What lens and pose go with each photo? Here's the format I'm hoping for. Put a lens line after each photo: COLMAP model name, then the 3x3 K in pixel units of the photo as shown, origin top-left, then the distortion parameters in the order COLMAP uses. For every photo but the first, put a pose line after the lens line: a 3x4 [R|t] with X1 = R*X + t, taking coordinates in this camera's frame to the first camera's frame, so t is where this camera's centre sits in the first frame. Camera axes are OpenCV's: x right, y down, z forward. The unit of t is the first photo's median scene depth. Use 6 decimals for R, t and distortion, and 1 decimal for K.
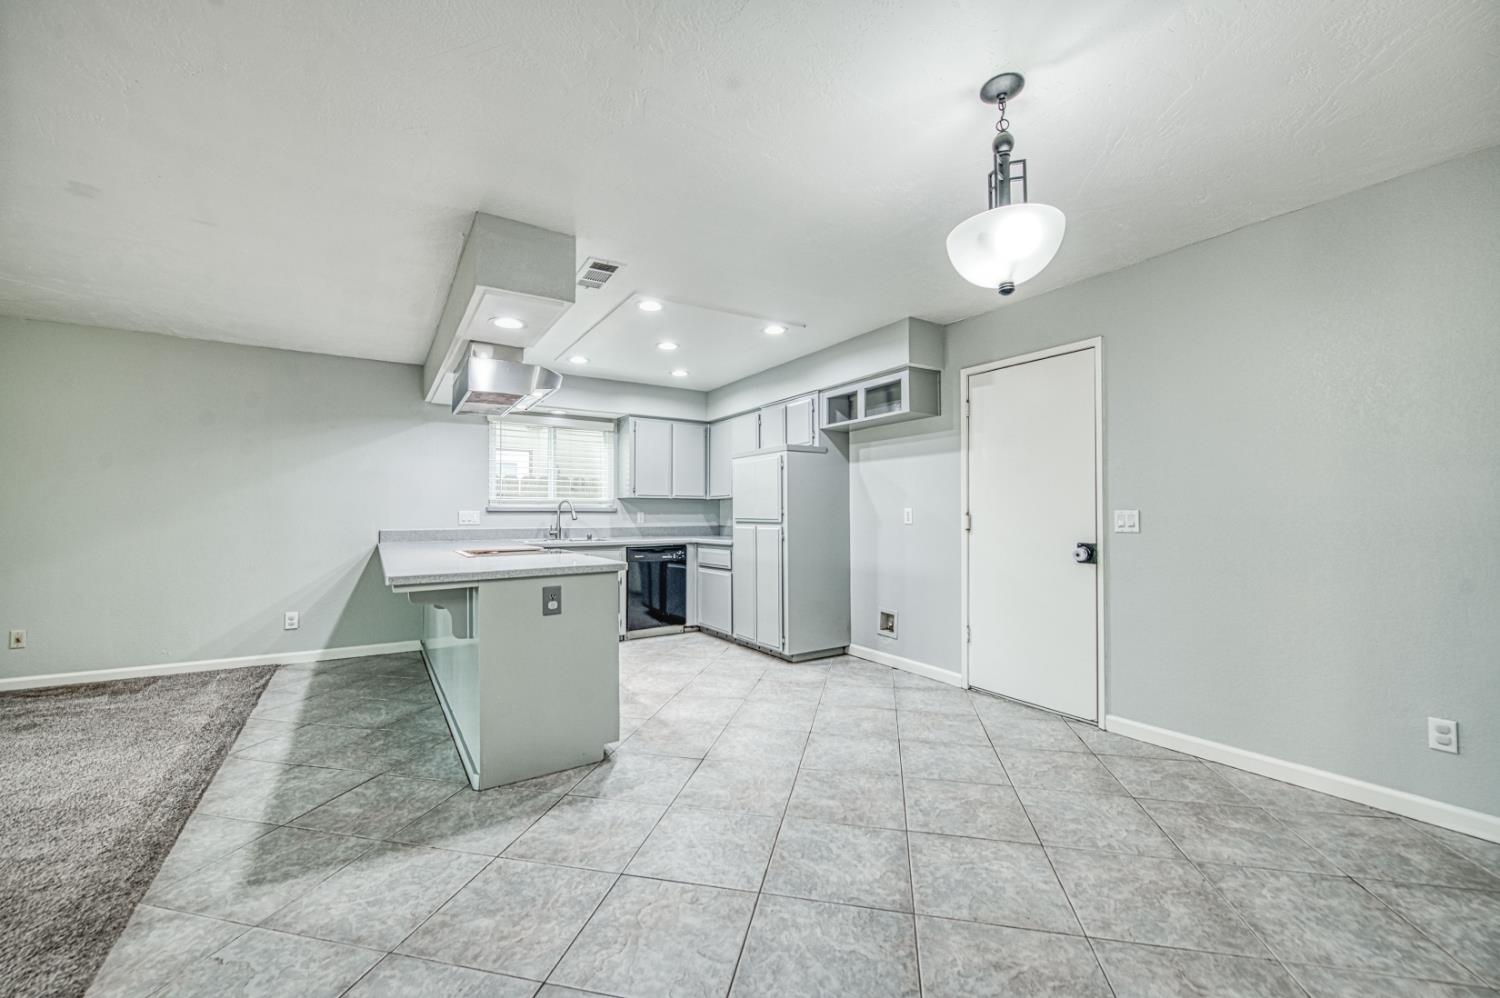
lens RADIAL K [[593.3, 0, 751.4], [0, 593.3, 506.1], [0, 0, 1]] dist [-0.003090, -0.000874]
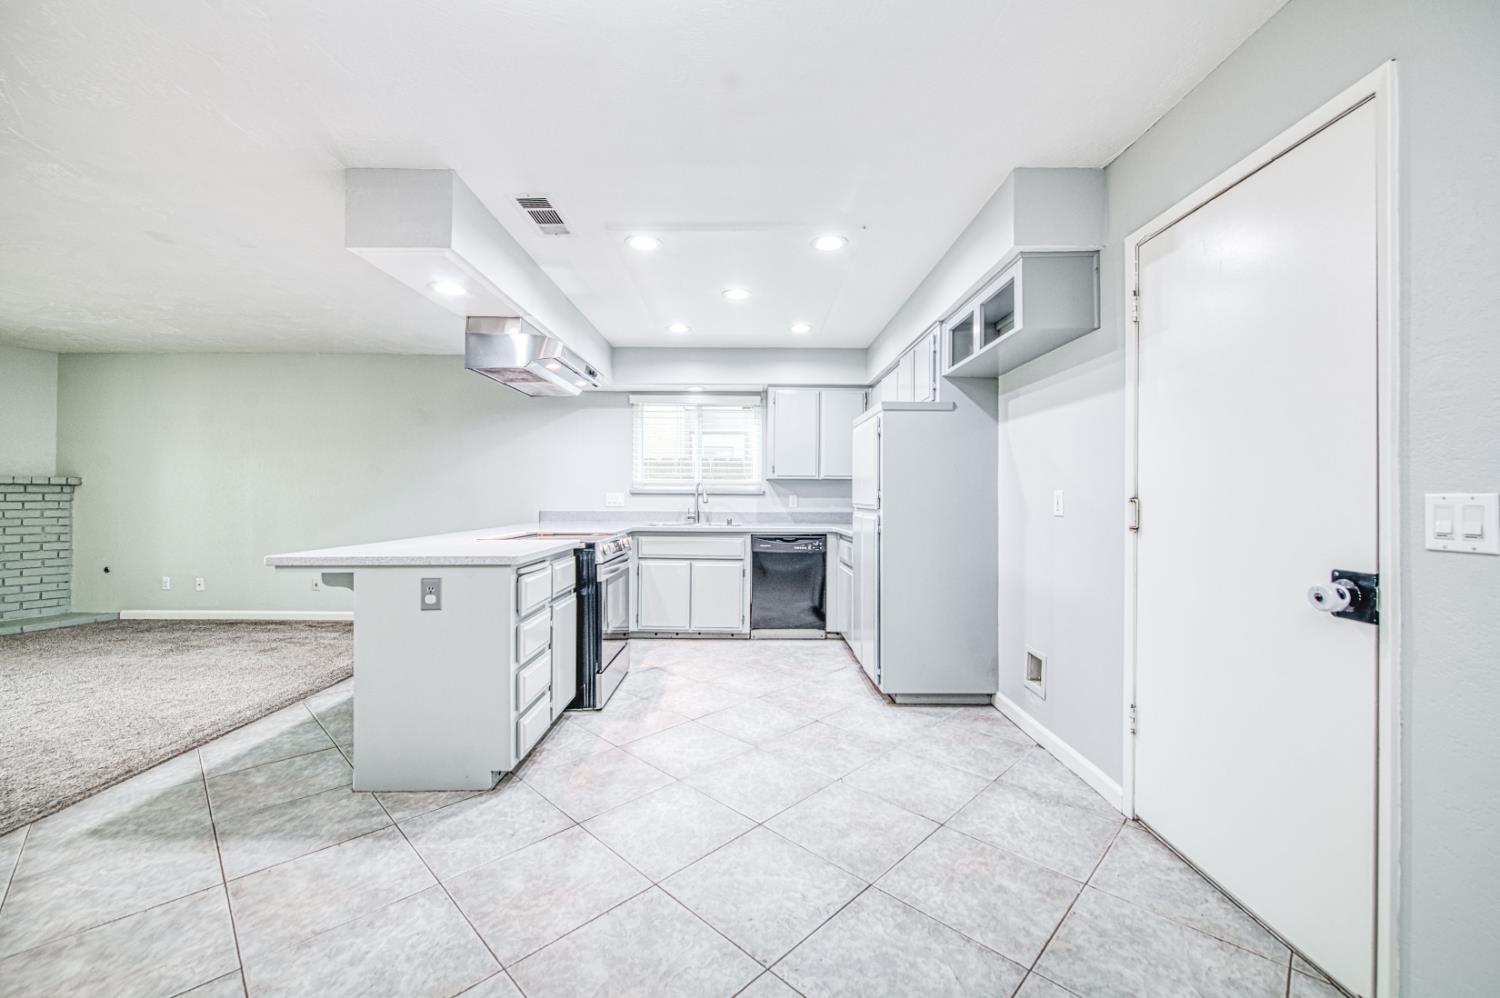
lens RADIAL K [[593.3, 0, 747.5], [0, 593.3, 493.0], [0, 0, 1]] dist [-0.003090, -0.000874]
pose [[0.842713, 0.001980, -0.538359, 0.359504], [0.001149, 0.999984, 0.005476, 0.003698], [0.538361, -0.005234, 0.842698, 0.349993]]
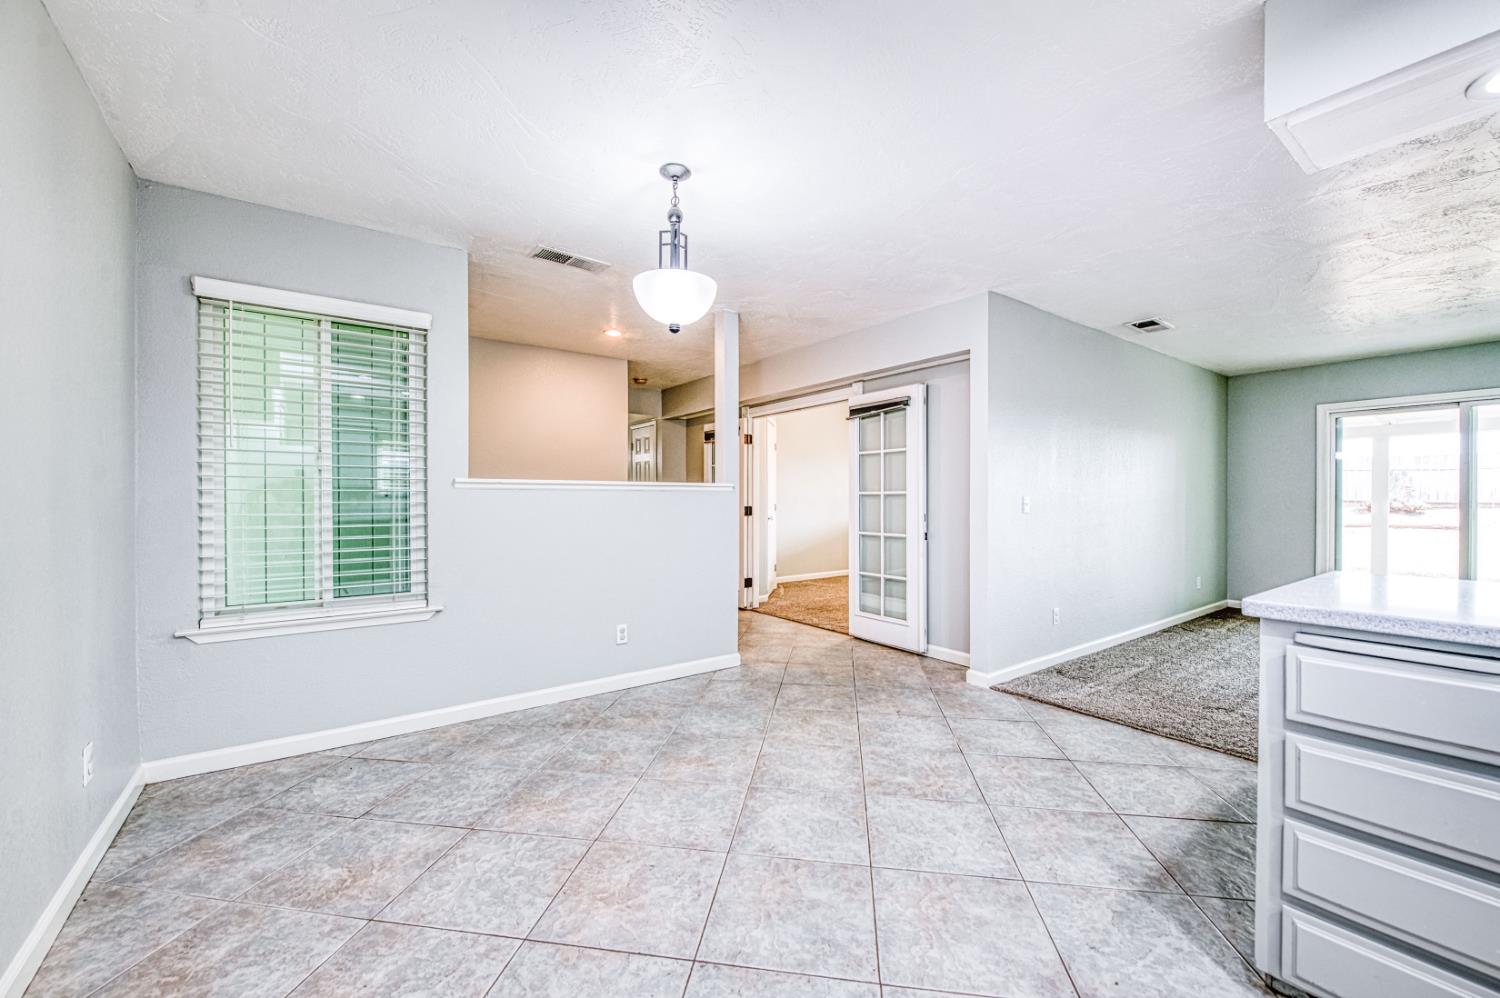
lens RADIAL K [[593.3, 0, 745.8], [0, 593.3, 501.7], [0, 0, 1]] dist [-0.003090, -0.000874]
pose [[-0.998522, 0.003303, -0.054249, 0.156637], [0.003666, 0.999971, -0.006601, 0.013428], [0.054225, -0.006790, -0.998506, 1.053133]]
